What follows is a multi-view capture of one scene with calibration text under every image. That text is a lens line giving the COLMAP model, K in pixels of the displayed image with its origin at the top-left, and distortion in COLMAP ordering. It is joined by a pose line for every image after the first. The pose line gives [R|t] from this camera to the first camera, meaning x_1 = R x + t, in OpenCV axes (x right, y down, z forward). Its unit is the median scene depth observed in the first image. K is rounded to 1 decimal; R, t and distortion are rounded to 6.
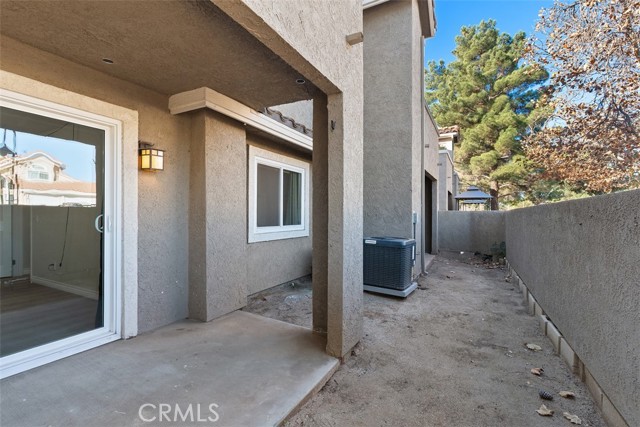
lens RADIAL K [[306.5, 0, 316.9], [0, 306.5, 215.2], [0, 0, 1]] dist [0.001043, -0.000177]
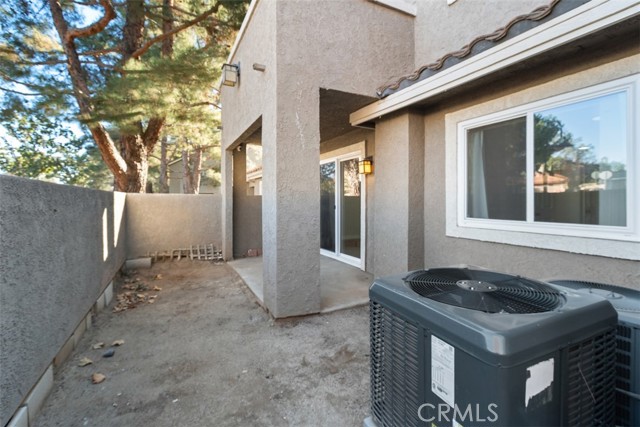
lens RADIAL K [[295.3, 0, 319.2], [0, 295.3, 196.3], [0, 0, 1]] dist [0.002755, 0.000143]
pose [[-0.587227, -0.009696, -0.809364, 0.813208], [0.000881, 0.999920, -0.012618, -0.005061], [0.809422, -0.008123, -0.587172, 1.581331]]
